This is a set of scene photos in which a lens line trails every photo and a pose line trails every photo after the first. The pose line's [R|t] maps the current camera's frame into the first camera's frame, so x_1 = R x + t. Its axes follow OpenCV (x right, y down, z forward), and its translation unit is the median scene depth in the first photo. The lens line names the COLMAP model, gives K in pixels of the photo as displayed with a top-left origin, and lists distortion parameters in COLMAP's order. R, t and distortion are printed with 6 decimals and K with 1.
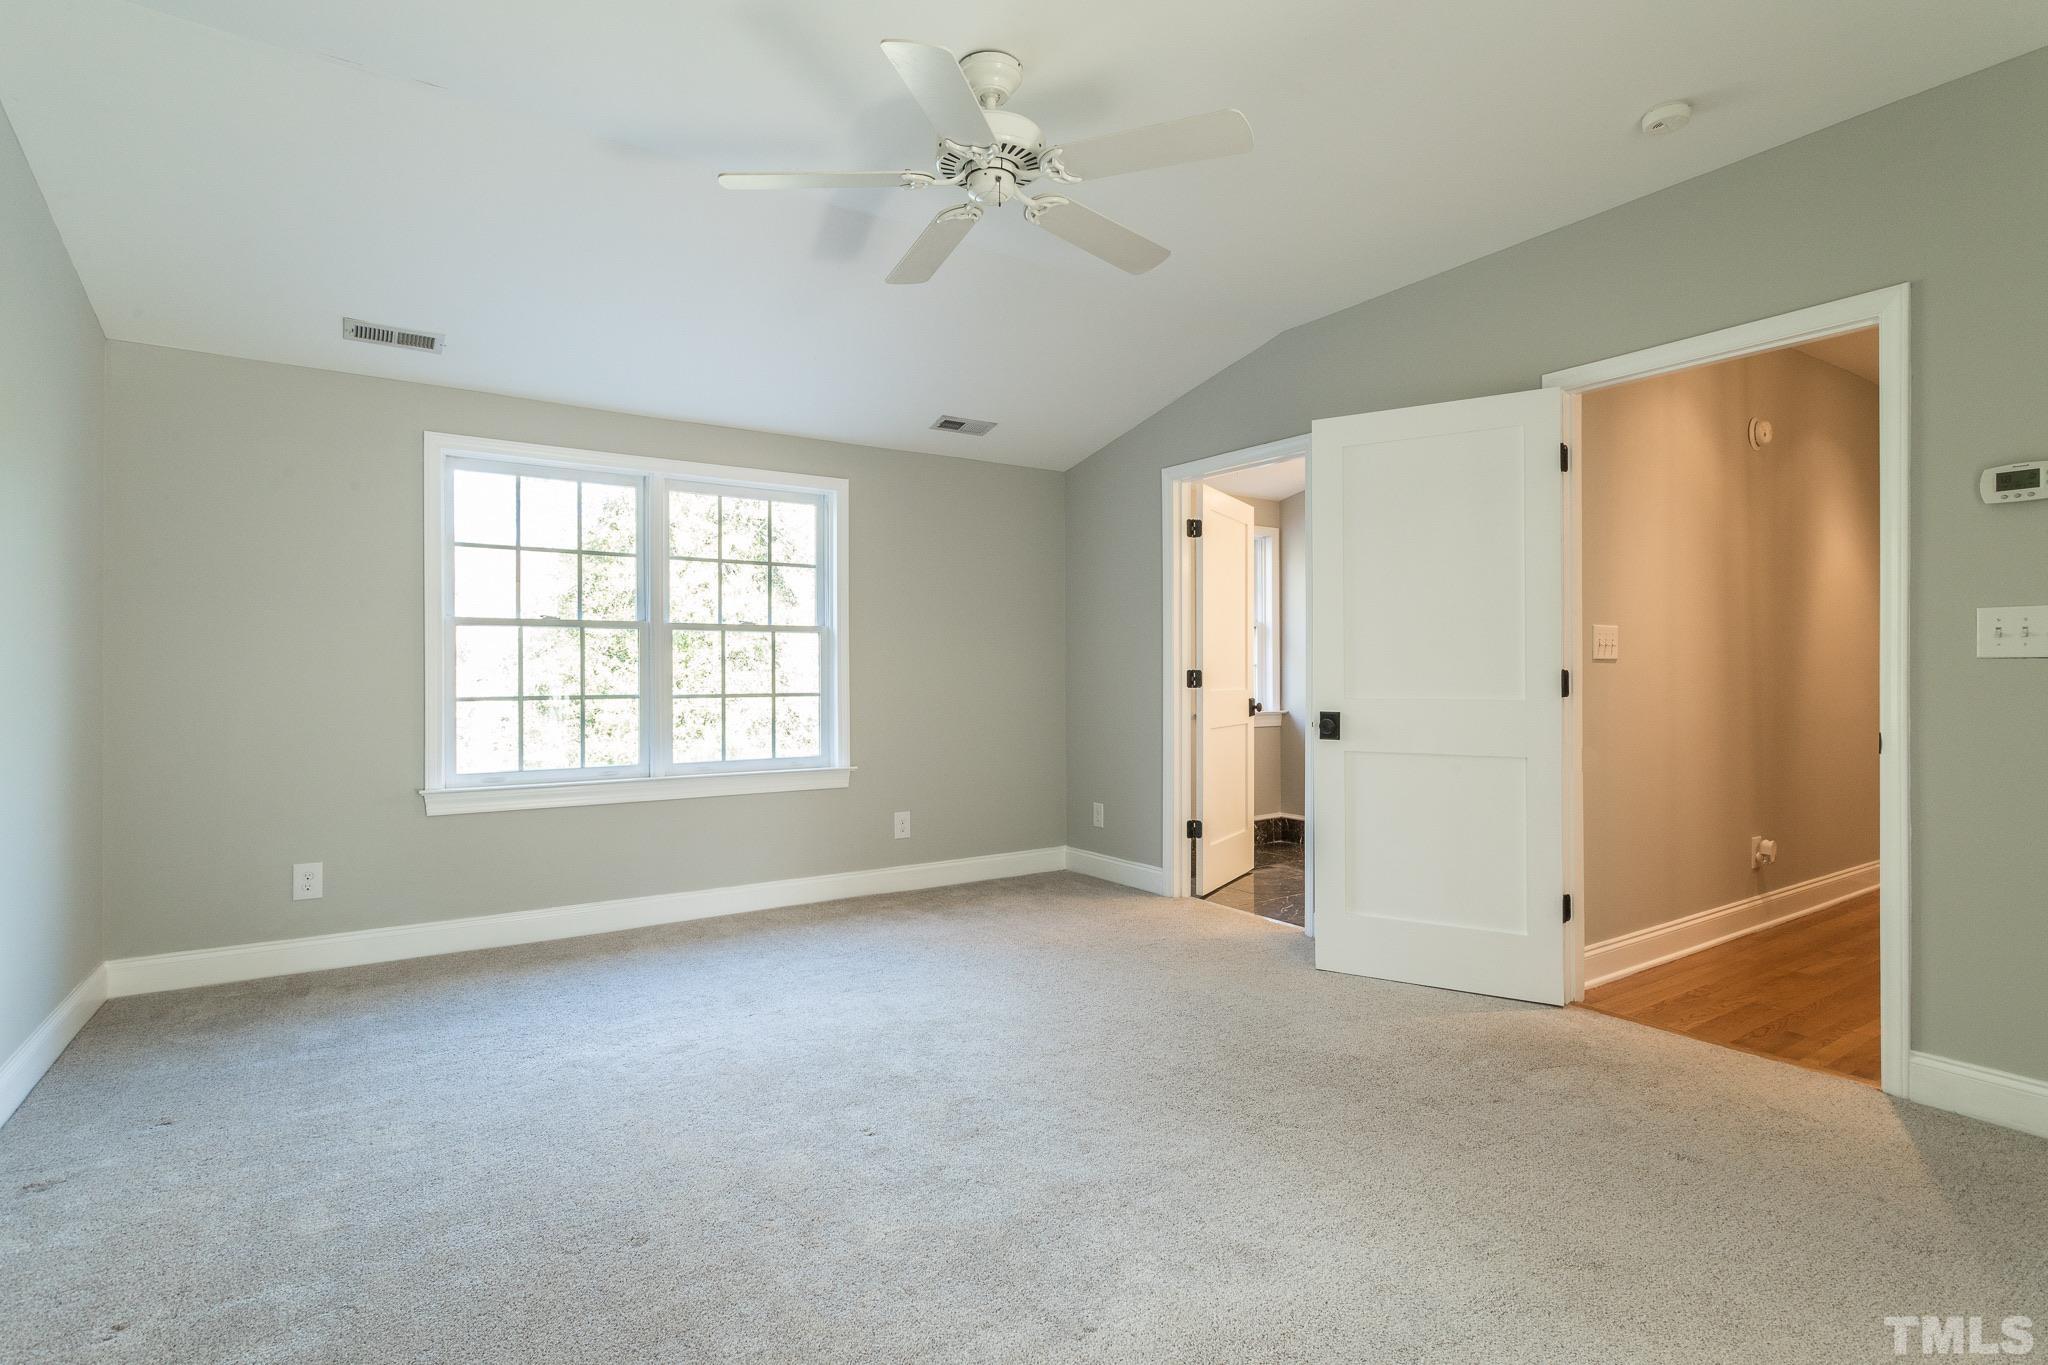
lens RADIAL K [[991.7, 0, 1024.6], [0, 991.7, 682.2], [0, 0, 1]] dist [0.005282, -0.000107]
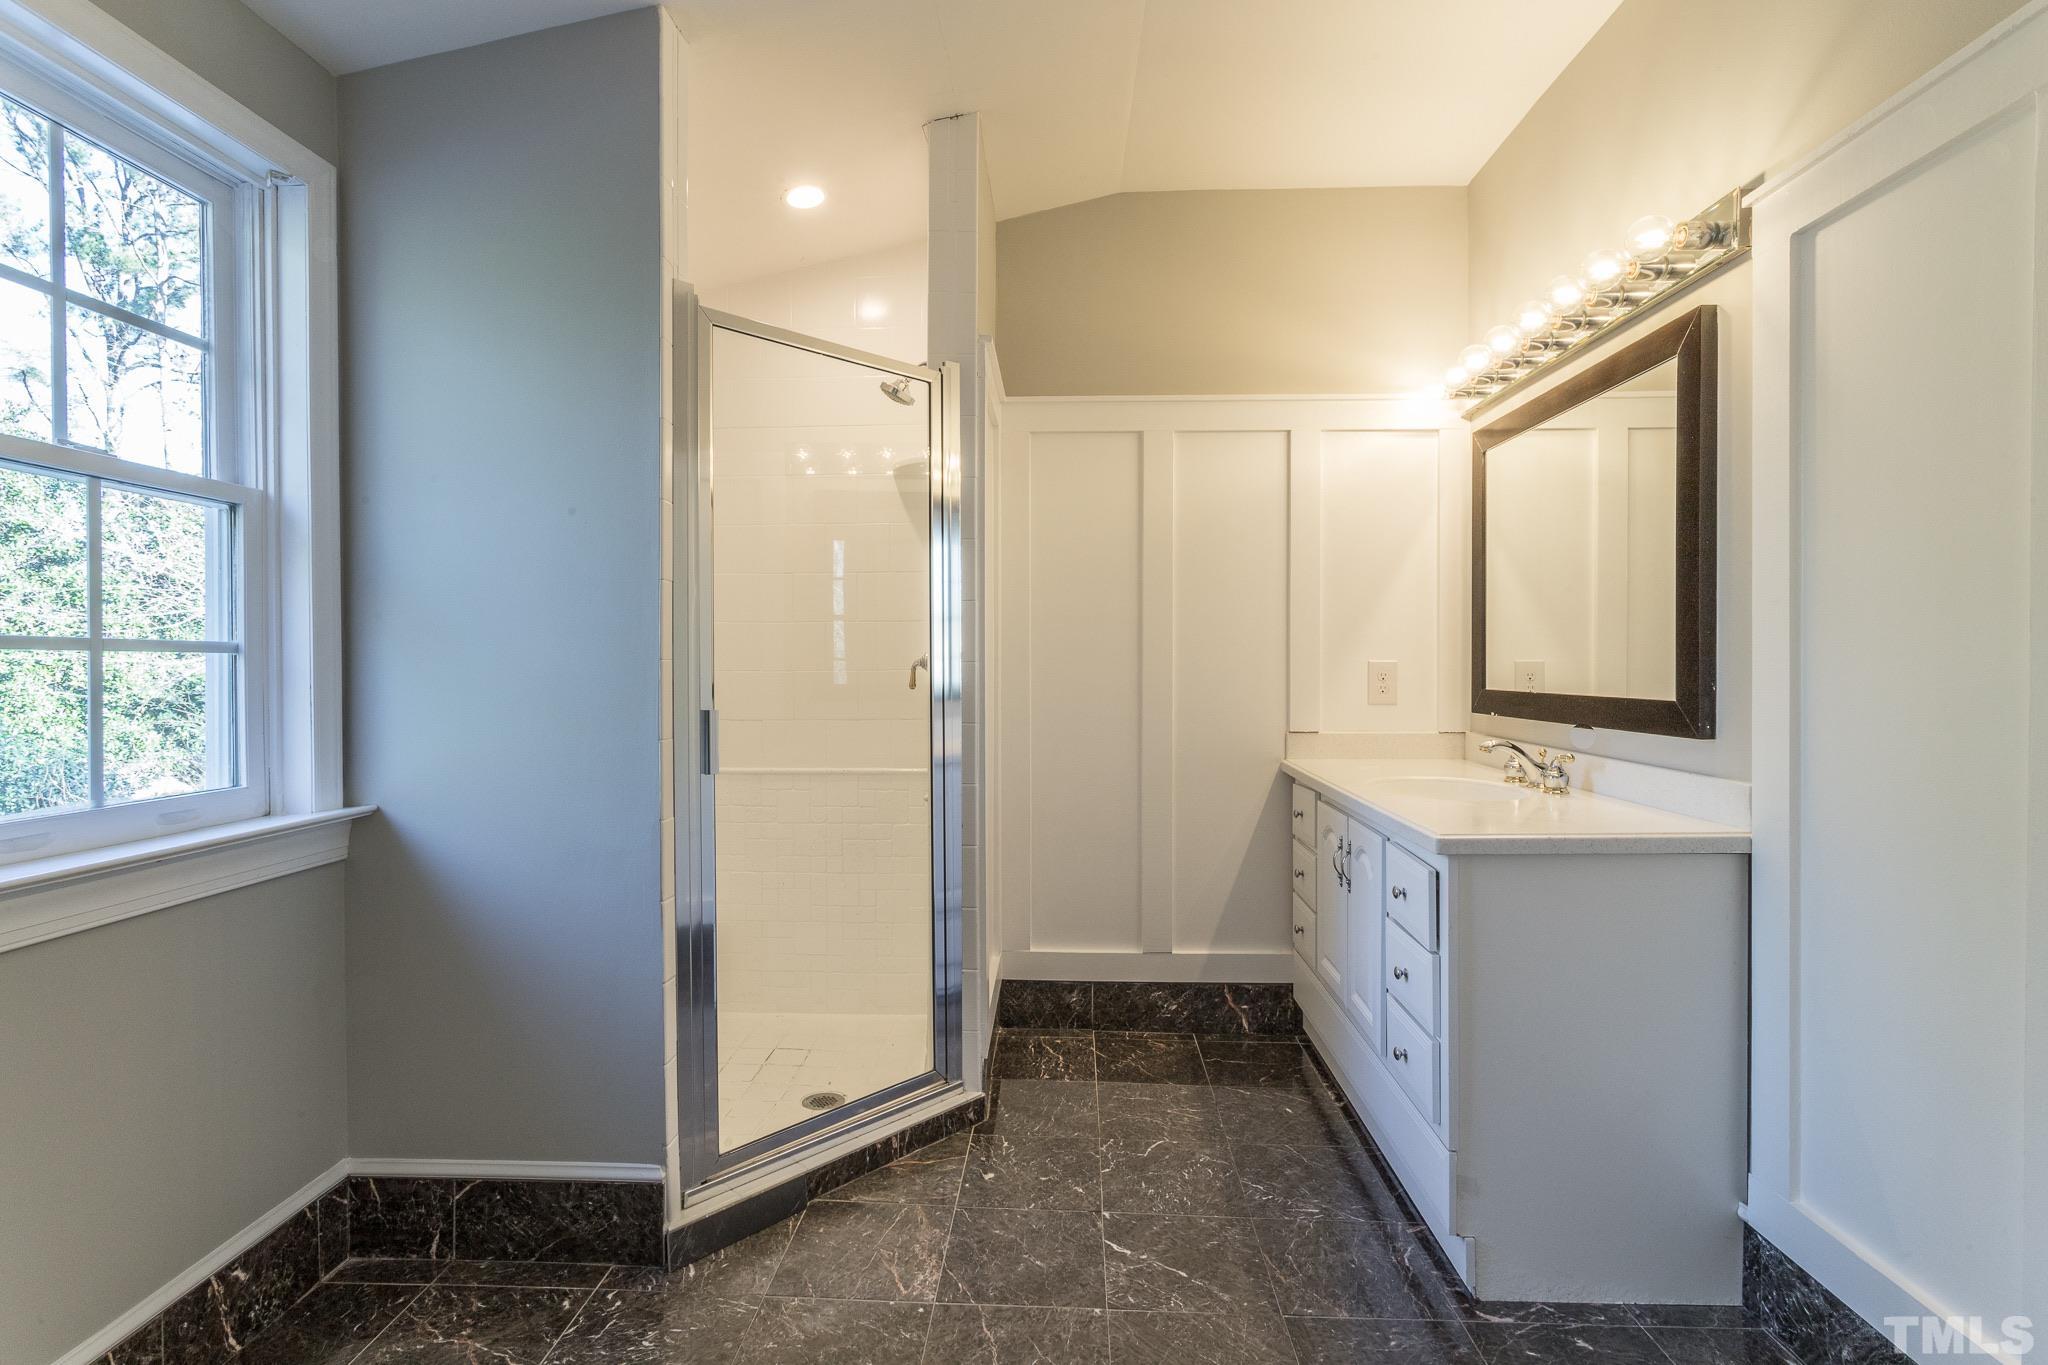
lens RADIAL K [[991.7, 0, 1027.0], [0, 991.7, 675.1], [0, 0, 1]] dist [0.005282, -0.000107]
pose [[0.591390, -0.007609, 0.806350, 0.142351], [0.002217, 0.999967, 0.007810, -0.012966], [-0.806383, -0.002831, 0.591387, 0.670148]]
